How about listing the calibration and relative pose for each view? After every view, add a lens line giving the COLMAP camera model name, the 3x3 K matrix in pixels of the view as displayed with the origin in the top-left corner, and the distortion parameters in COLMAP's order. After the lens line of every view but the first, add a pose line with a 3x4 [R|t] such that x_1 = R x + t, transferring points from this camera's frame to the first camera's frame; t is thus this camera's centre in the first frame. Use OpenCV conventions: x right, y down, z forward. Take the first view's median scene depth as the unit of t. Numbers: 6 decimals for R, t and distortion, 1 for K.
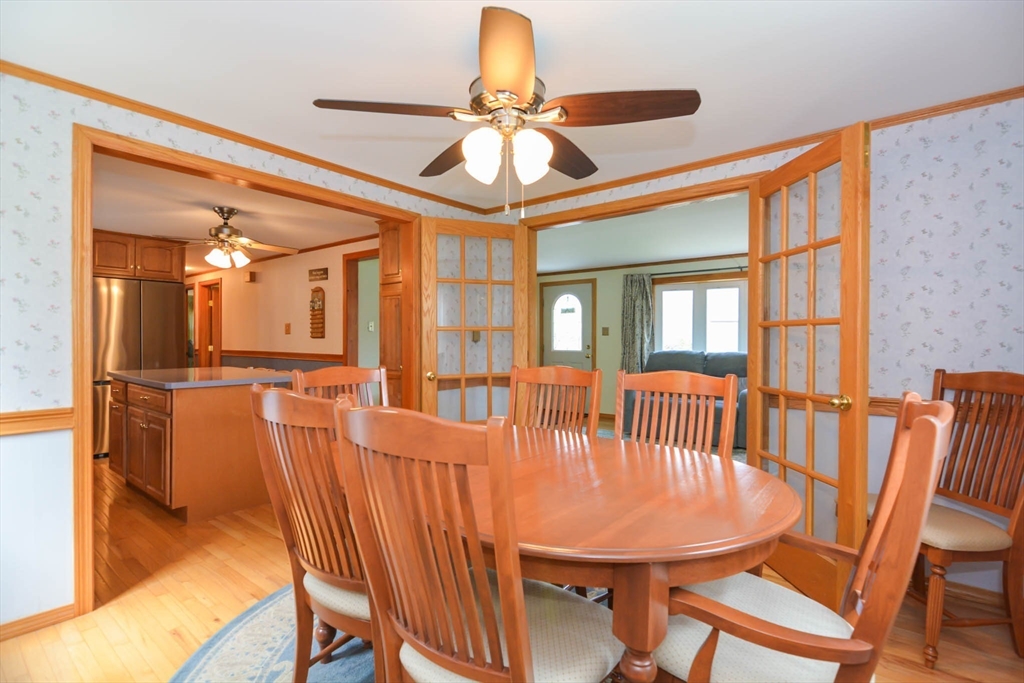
lens RADIAL K [[492.7, 0, 517.0], [0, 492.7, 343.2], [0, 0, 1]] dist [0.001804, -0.006196]
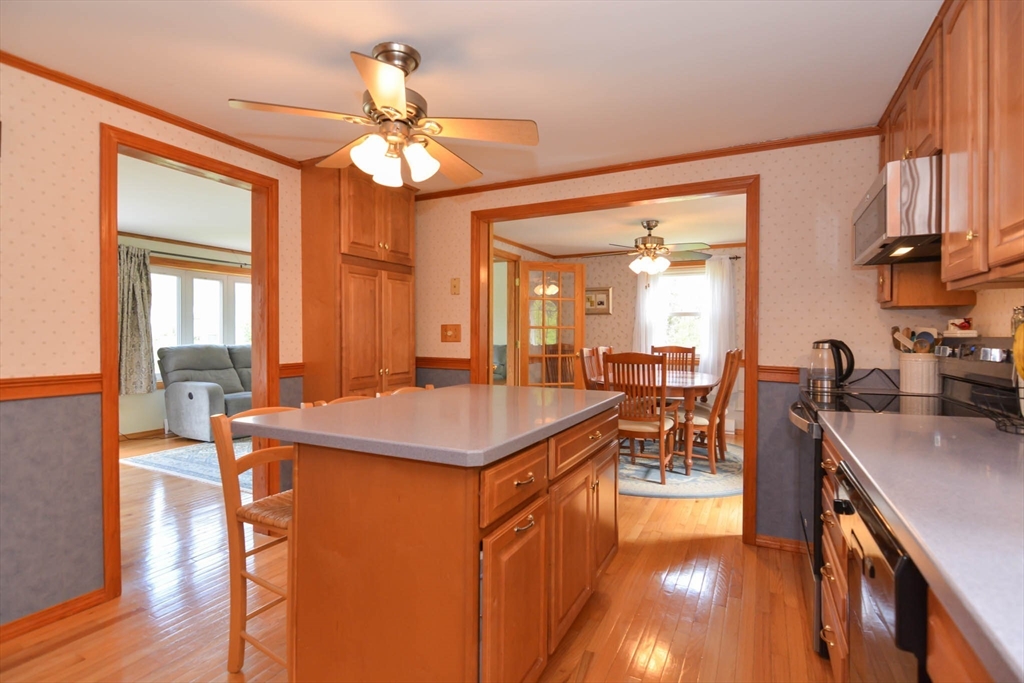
lens RADIAL K [[492.7, 0, 515.3], [0, 492.7, 340.1], [0, 0, 1]] dist [0.001804, -0.006196]
pose [[-0.195729, -0.018016, 0.980493, -0.635046], [0.001475, 0.999825, 0.018666, -0.008648], [-0.980657, 0.005100, -0.195668, 0.575303]]
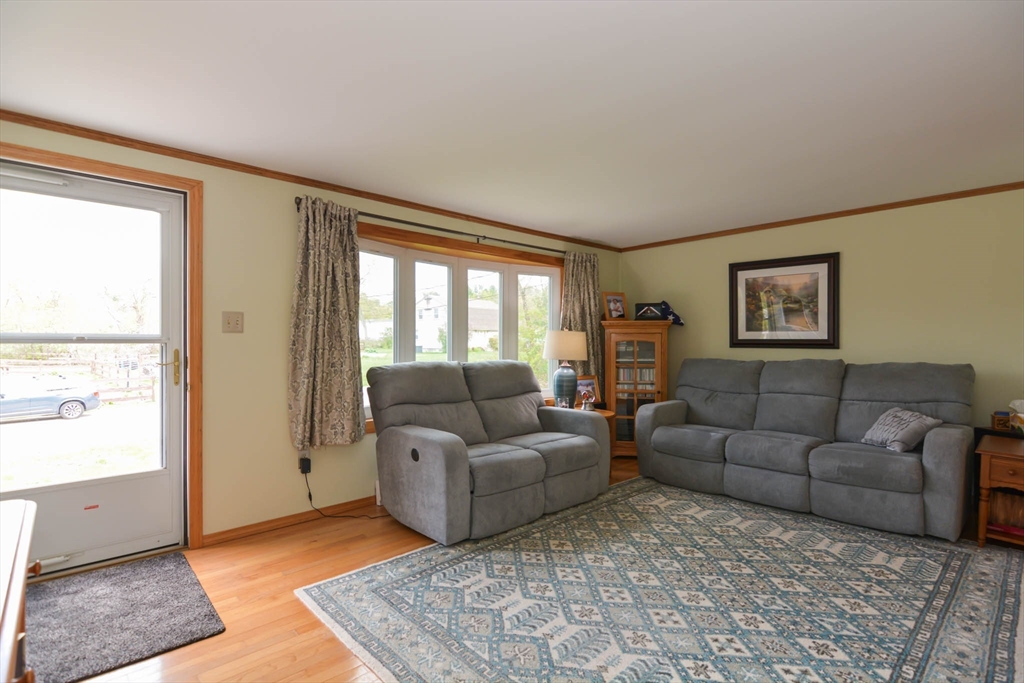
lens RADIAL K [[492.7, 0, 519.3], [0, 492.7, 338.1], [0, 0, 1]] dist [0.001804, -0.006196]
pose [[0.144258, 0.007897, 0.989509, -0.198861], [0.008341, 0.999923, -0.009196, -0.006072], [-0.989505, 0.009580, 0.144181, 0.768423]]
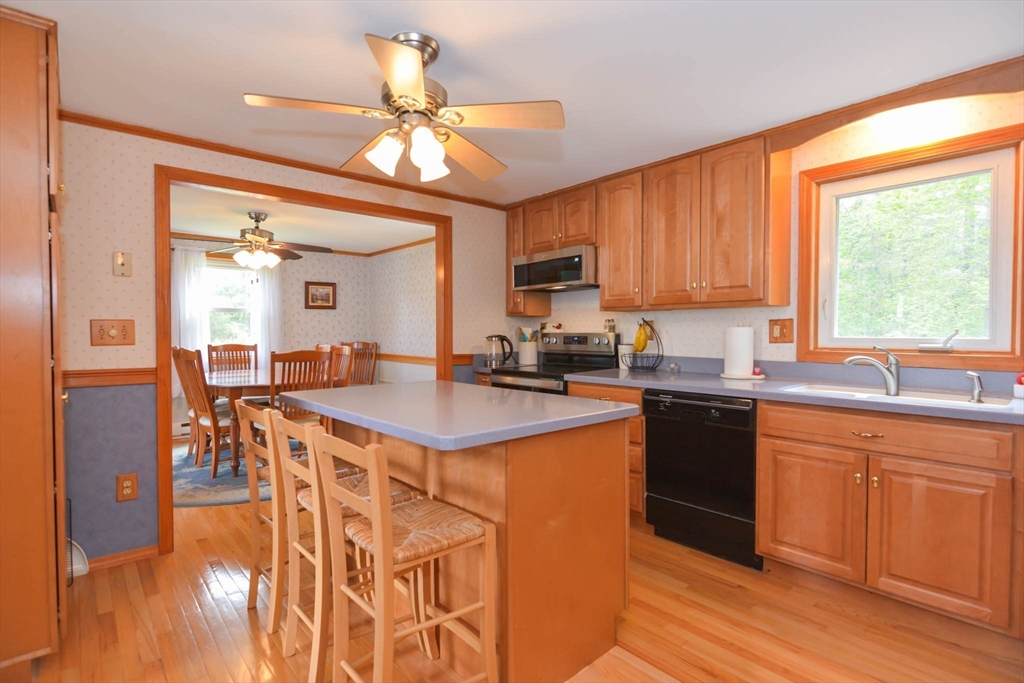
lens RADIAL K [[492.7, 0, 515.5], [0, 492.7, 339.7], [0, 0, 1]] dist [0.001804, -0.006196]
pose [[-0.984630, -0.008667, 0.174439, -0.448790], [-0.004133, 0.999645, 0.026338, -0.011681], [-0.174605, 0.025212, -0.984316, 0.844598]]
